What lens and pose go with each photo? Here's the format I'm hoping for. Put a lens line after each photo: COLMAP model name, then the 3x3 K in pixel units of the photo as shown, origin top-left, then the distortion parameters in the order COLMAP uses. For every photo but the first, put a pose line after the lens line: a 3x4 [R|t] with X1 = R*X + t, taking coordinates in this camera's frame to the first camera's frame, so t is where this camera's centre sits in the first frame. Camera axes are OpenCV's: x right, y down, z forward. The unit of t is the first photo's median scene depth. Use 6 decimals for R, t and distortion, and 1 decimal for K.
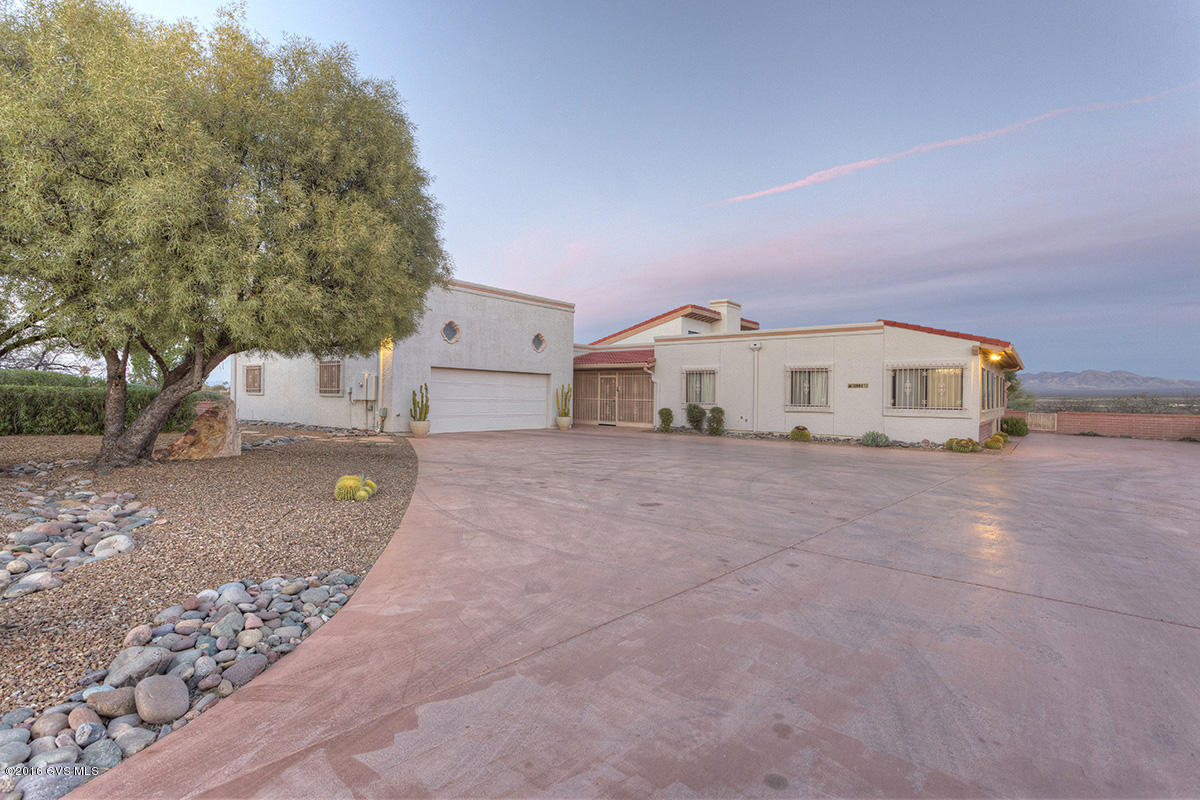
lens RADIAL K [[571.6, 0, 599.2], [0, 571.6, 392.8], [0, 0, 1]] dist [0.018327, -0.001782]
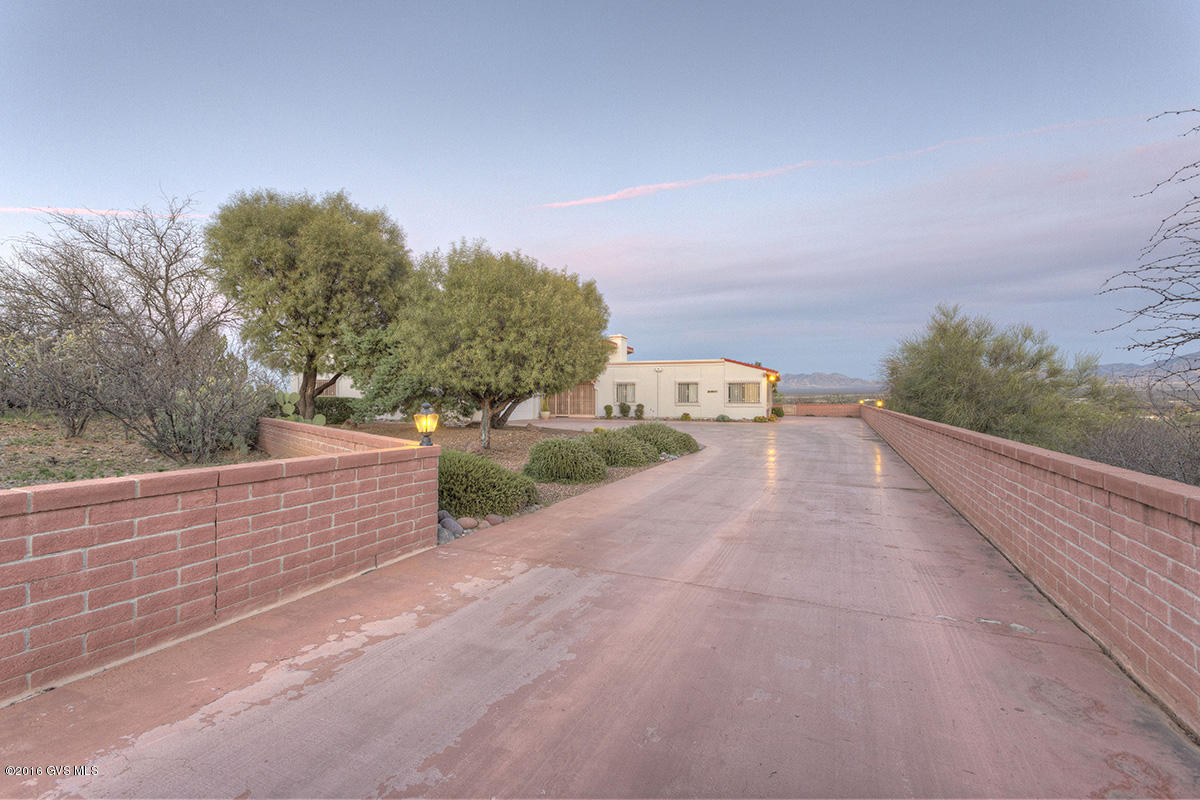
lens RADIAL K [[571.6, 0, 600.3], [0, 571.6, 403.3], [0, 0, 1]] dist [0.018327, -0.001782]
pose [[0.942431, -0.014846, 0.334071, -0.511948], [0.009146, 0.999785, 0.018627, -0.010992], [-0.334275, -0.014499, 0.942364, -0.647129]]
